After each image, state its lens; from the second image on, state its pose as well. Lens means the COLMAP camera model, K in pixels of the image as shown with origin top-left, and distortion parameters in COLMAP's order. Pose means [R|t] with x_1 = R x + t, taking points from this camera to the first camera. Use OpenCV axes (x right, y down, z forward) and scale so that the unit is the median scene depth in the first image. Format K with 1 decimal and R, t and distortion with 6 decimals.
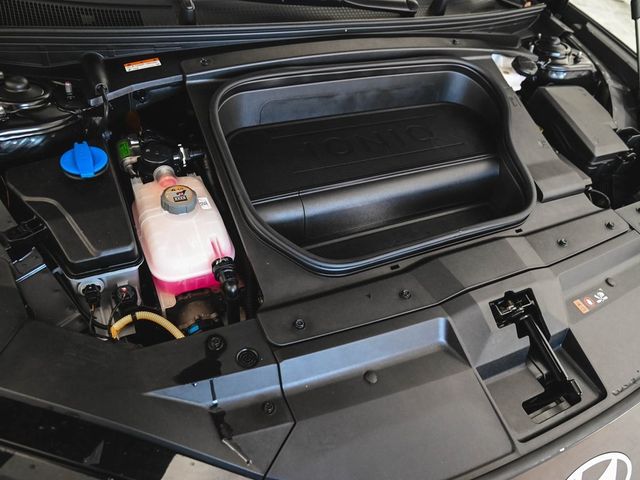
lens RADIAL K [[494.4, 0, 320.0], [0, 494.4, 240.0], [0, 0, 1]] dist [-0.036683, -0.004756]
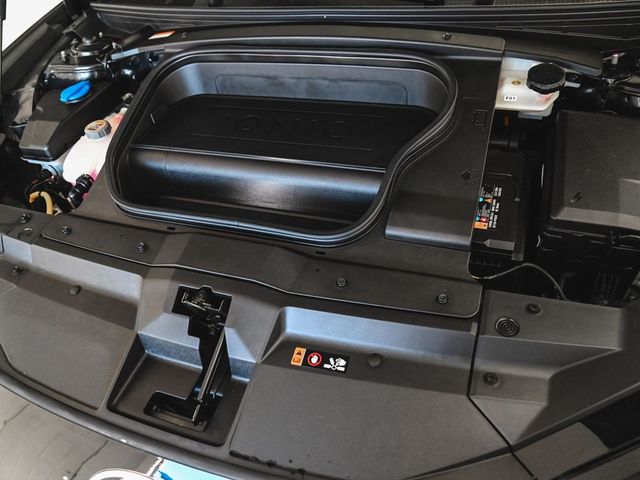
lens RADIAL K [[494.4, 0, 320.0], [0, 494.4, 240.0], [0, 0, 1]] dist [-0.036683, -0.004756]
pose [[0.669831, 0.331119, -0.664596, 0.993499], [-0.334132, 0.933733, 0.128445, -0.153257], [0.663086, 0.136026, 0.736080, 0.382828]]
